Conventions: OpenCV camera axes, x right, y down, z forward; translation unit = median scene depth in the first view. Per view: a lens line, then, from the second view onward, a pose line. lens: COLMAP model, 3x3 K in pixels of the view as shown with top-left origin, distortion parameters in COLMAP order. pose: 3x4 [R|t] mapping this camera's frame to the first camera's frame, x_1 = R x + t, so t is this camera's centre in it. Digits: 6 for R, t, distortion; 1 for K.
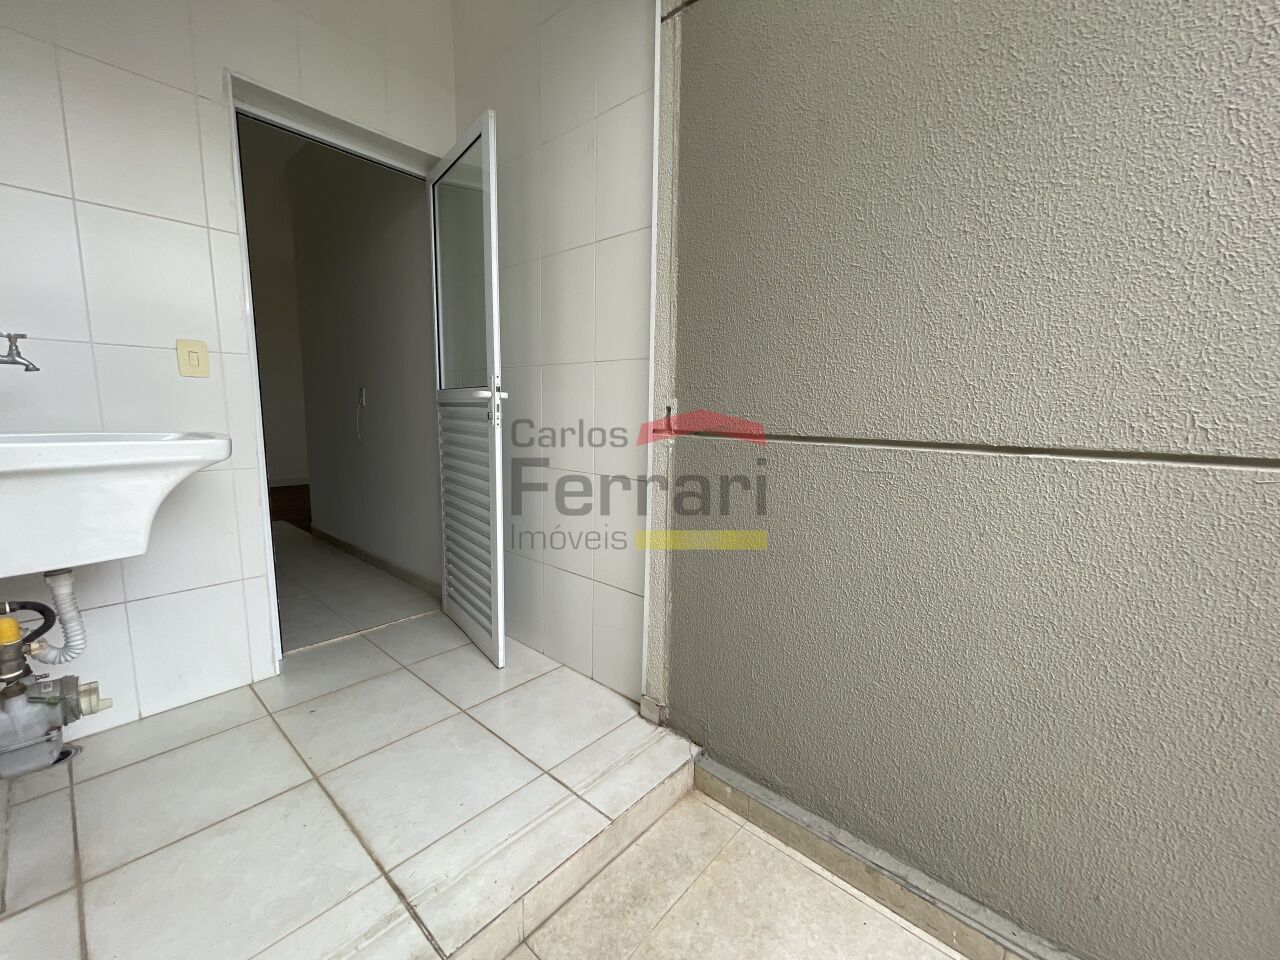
lens RADIAL K [[519.1, 0, 639.8], [0, 519.1, 483.8], [0, 0, 1]] dist [-0.008234, 0.000548]
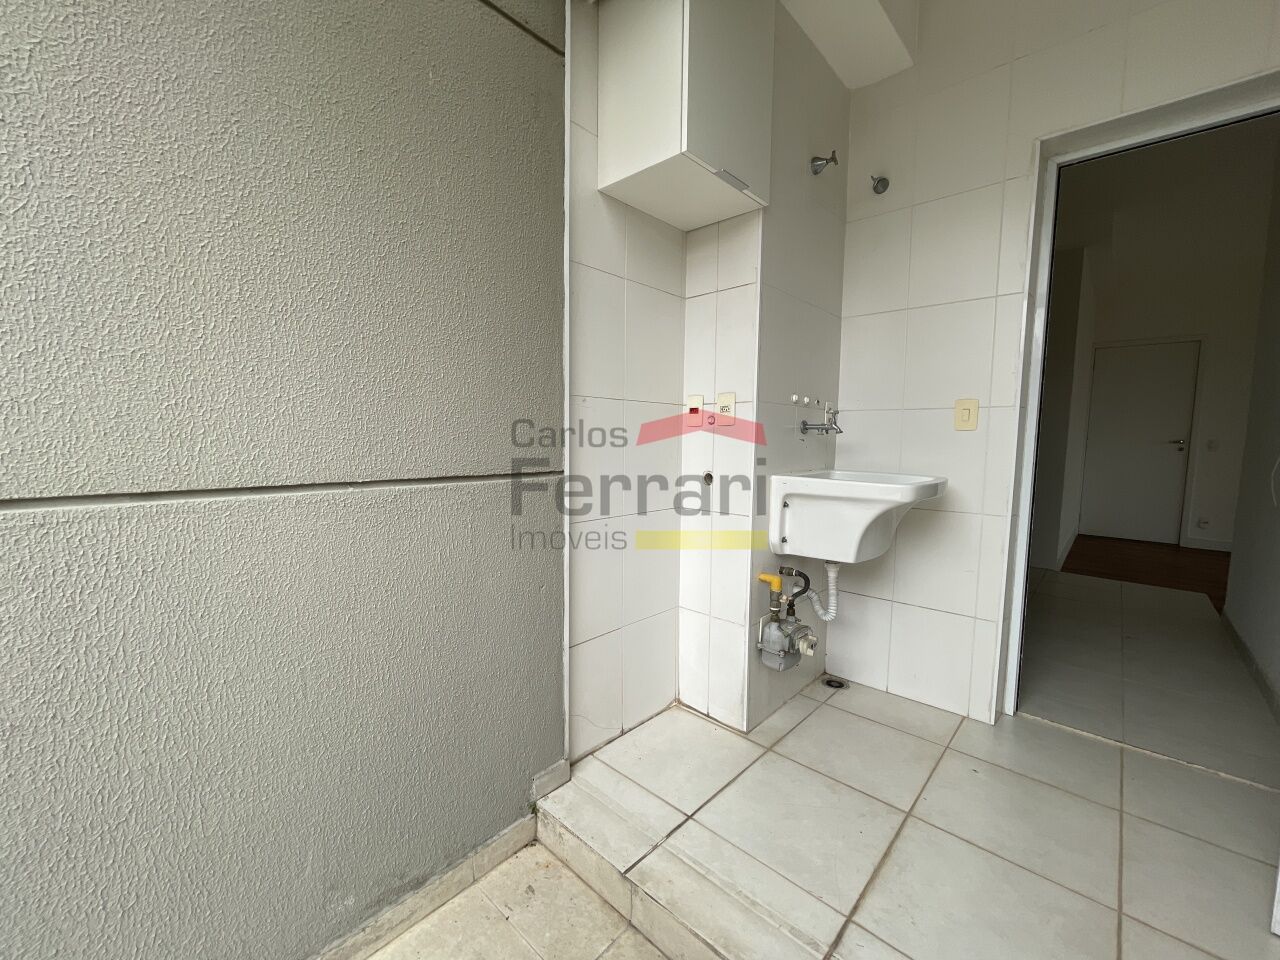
lens RADIAL K [[519.1, 0, 639.8], [0, 519.1, 483.8], [0, 0, 1]] dist [-0.008234, 0.000548]
pose [[-0.028710, 0.077529, -0.996577, 0.394348], [-0.152515, 0.984975, 0.081020, -0.092189], [0.987884, 0.154319, -0.016454, 0.404405]]
